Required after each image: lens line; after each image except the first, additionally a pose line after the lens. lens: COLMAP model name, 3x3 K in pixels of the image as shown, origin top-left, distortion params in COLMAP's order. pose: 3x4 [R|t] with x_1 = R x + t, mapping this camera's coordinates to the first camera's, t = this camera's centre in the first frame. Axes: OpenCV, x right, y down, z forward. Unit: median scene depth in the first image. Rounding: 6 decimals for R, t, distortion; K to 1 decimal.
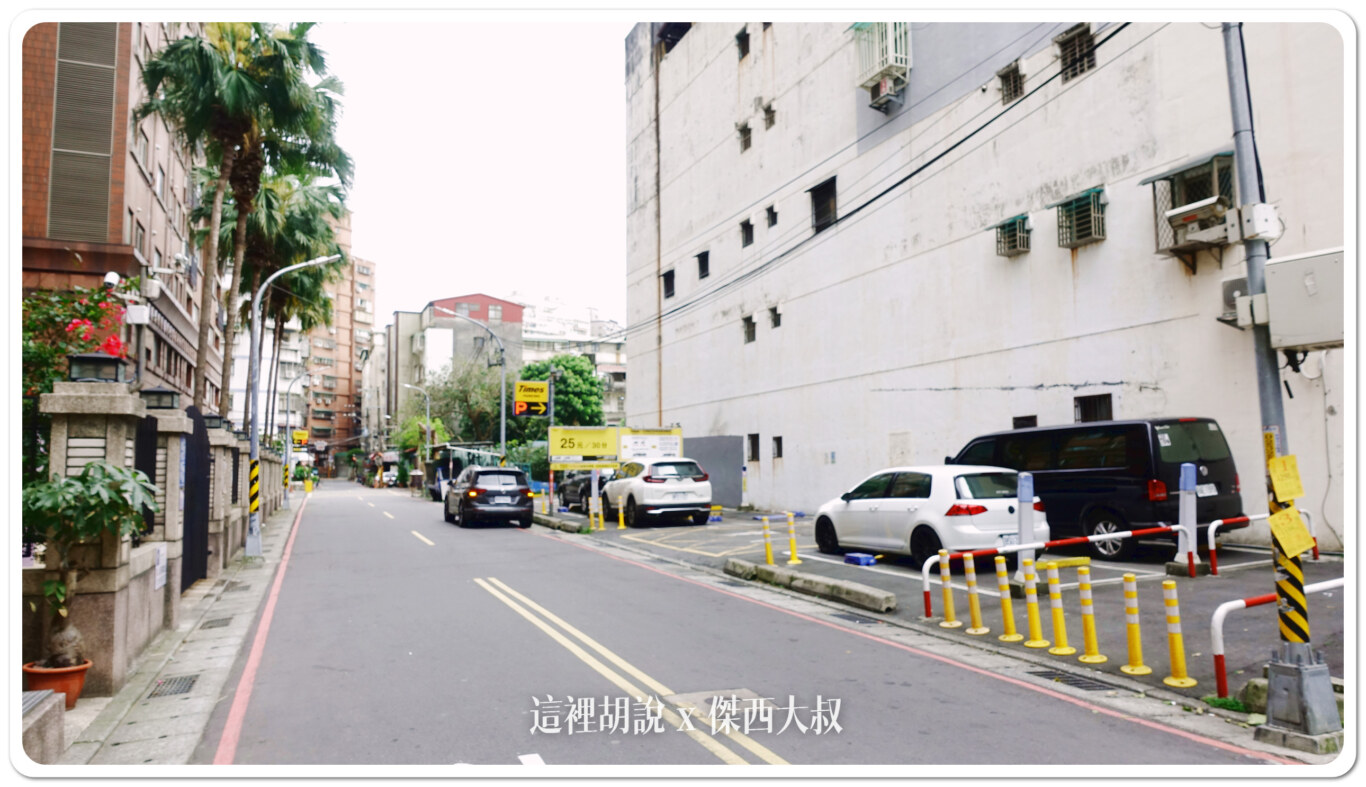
lens RADIAL K [[913.1, 0, 691.7], [0, 913.1, 393.5], [0, 0, 1]] dist [0.002577, -0.001777]
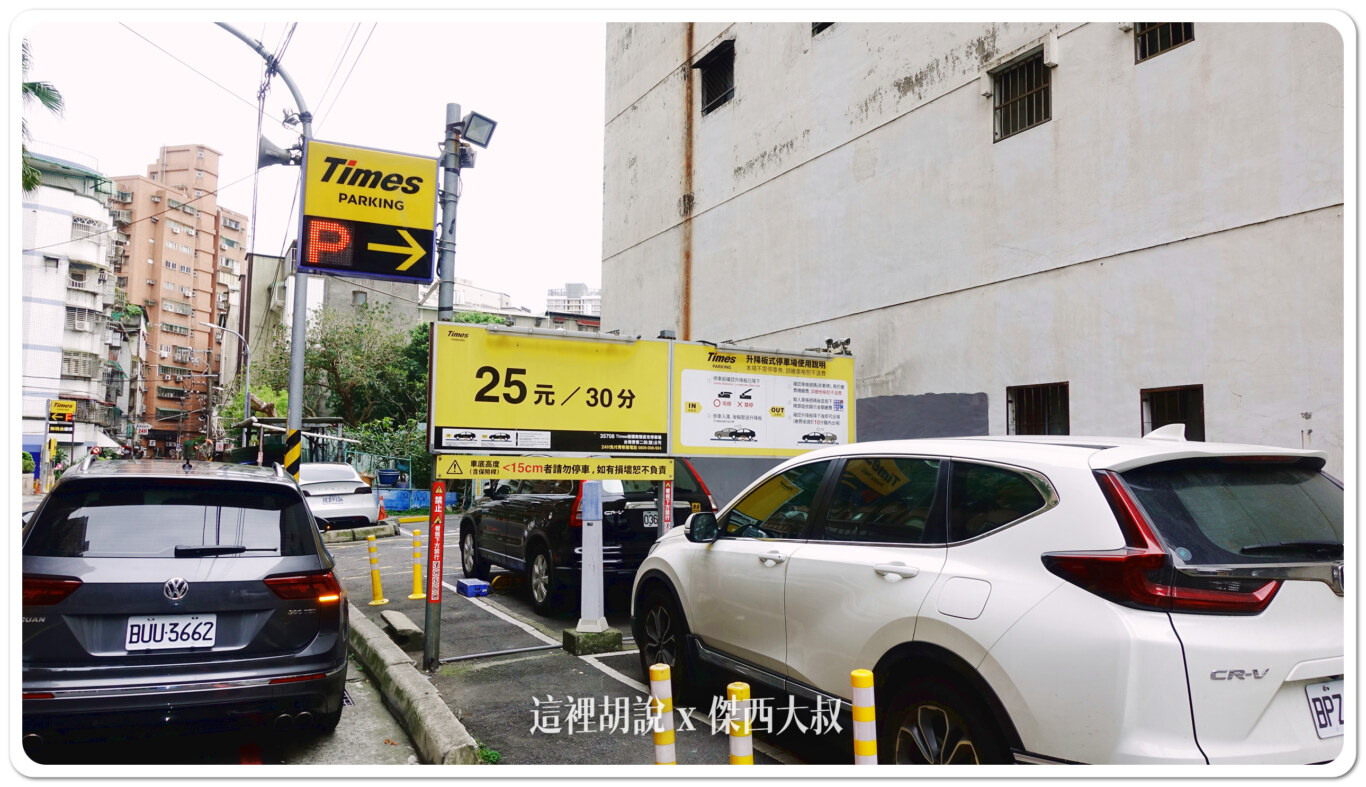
lens RADIAL K [[913.1, 0, 691.7], [0, 913.1, 393.5], [0, 0, 1]] dist [0.002577, -0.001777]
pose [[0.994413, 0.031398, 0.100781, -0.058614], [-0.031316, 0.999507, -0.002402, 0.030957], [-0.100807, -0.000767, 0.994906, 0.396484]]
